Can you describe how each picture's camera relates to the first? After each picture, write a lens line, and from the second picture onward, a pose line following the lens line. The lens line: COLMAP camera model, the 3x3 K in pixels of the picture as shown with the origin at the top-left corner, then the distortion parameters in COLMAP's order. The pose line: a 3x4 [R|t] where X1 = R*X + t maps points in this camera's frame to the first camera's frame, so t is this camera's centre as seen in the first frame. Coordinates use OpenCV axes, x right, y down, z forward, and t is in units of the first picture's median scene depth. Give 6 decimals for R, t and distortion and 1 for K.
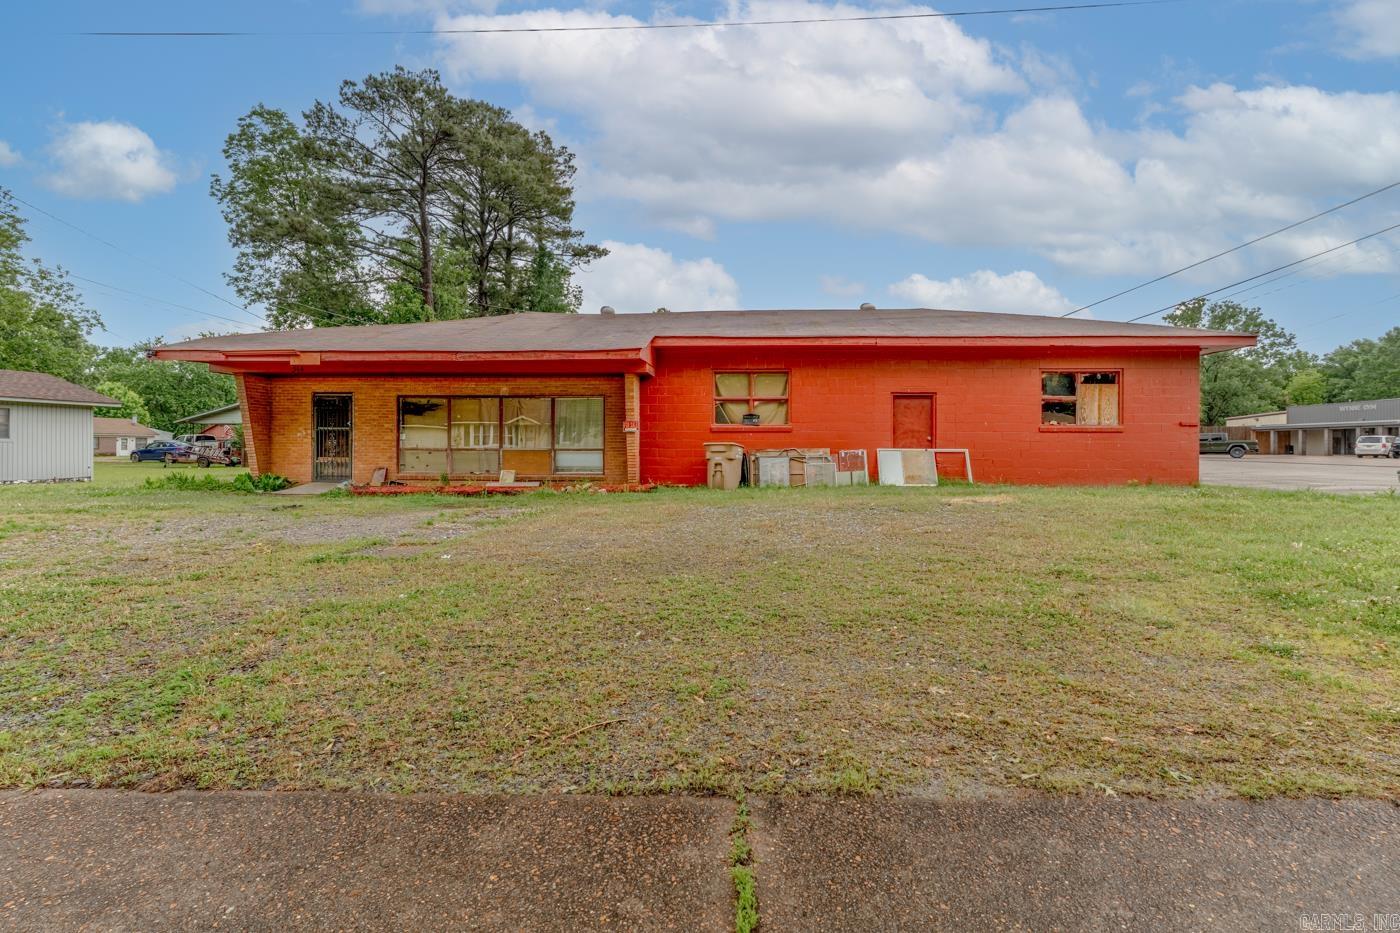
lens RADIAL K [[677.6, 0, 703.4], [0, 677.6, 460.1], [0, 0, 1]] dist [-0.000162, -0.000260]
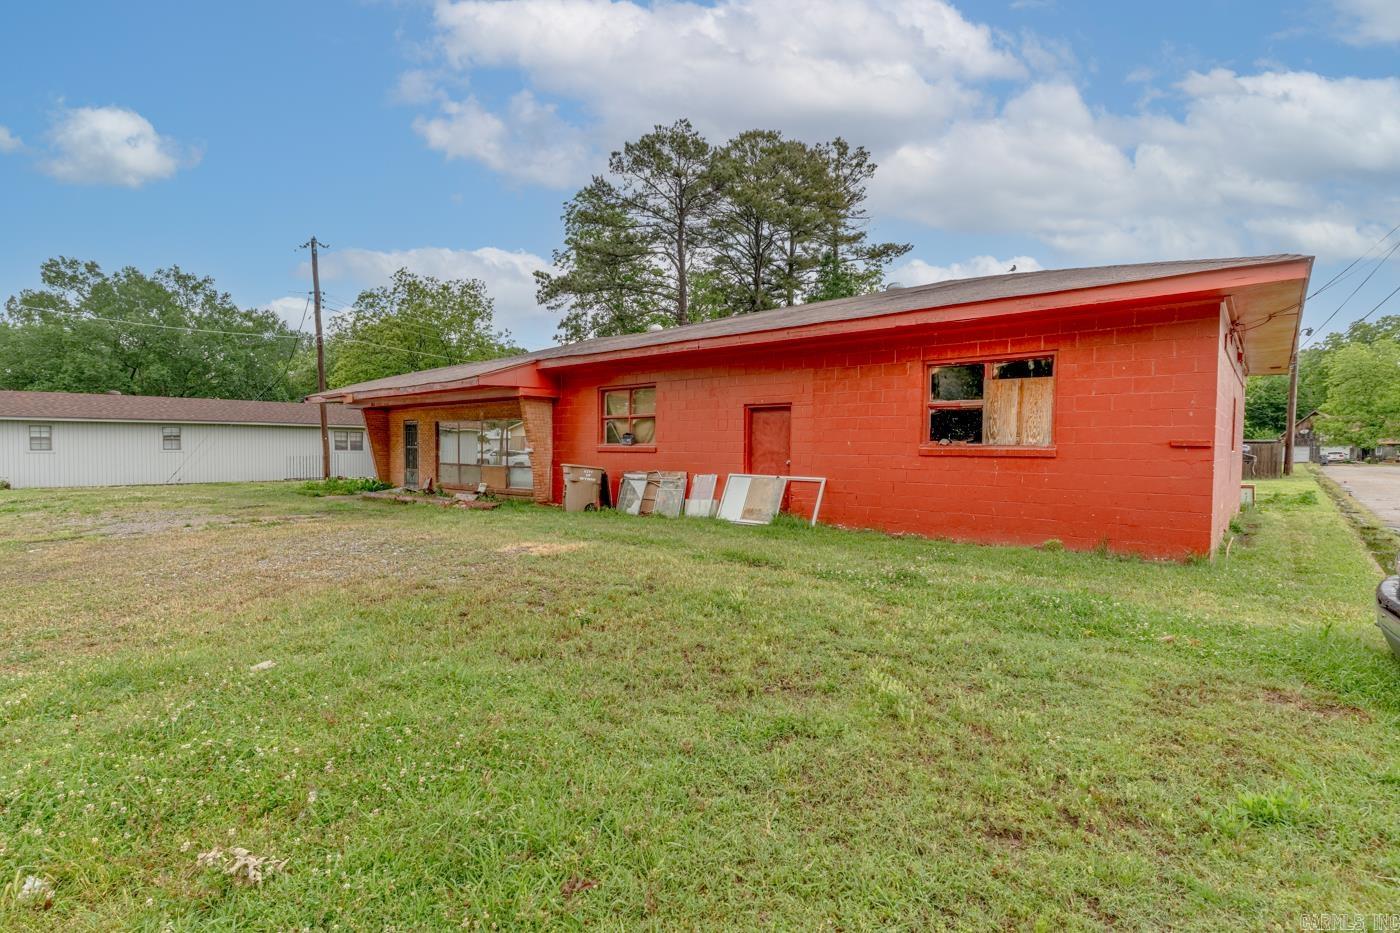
lens RADIAL K [[677.6, 0, 703.3], [0, 677.6, 470.7], [0, 0, 1]] dist [-0.000162, -0.000260]
pose [[0.776323, 0.024184, -0.629872, 0.745016], [-0.019858, 0.999706, 0.013909, -0.031405], [0.630023, 0.001710, 0.776575, 0.342568]]
